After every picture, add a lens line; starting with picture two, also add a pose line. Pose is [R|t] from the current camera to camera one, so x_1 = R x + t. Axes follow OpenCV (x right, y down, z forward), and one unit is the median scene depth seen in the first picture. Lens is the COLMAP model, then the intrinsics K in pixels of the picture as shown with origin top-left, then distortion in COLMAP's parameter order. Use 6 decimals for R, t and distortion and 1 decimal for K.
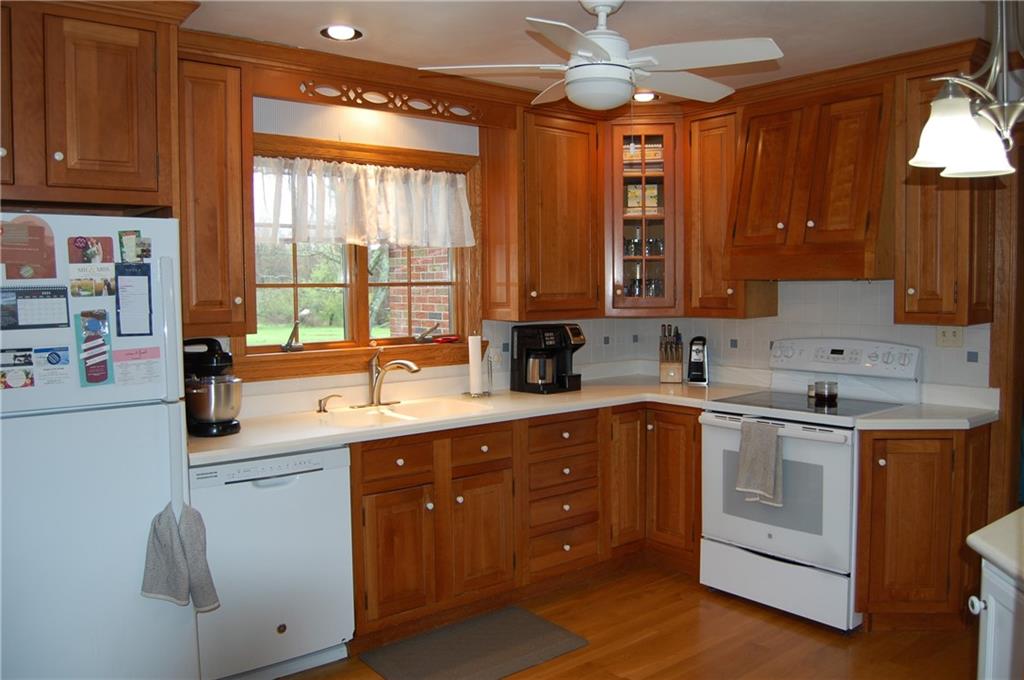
lens RADIAL K [[796.0, 0, 512.0], [0, 796.0, 340.0], [0, 0, 1]] dist [-0.081878, 0.002765]
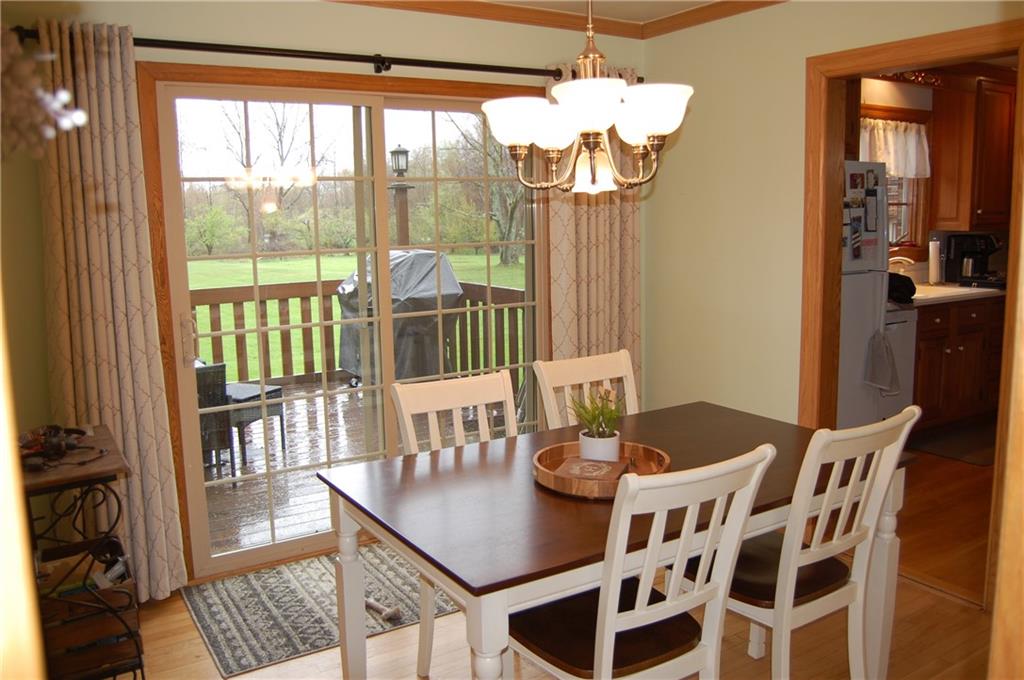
lens RADIAL K [[833.9, 0, 512.0], [0, 833.9, 340.0], [0, 0, 1]] dist [-0.080078, -0.003035]
pose [[0.993072, 0.007807, -0.117251, -0.646007], [0.002063, 0.996479, 0.083821, 0.048659], [0.117492, -0.083482, 0.989559, -0.548931]]
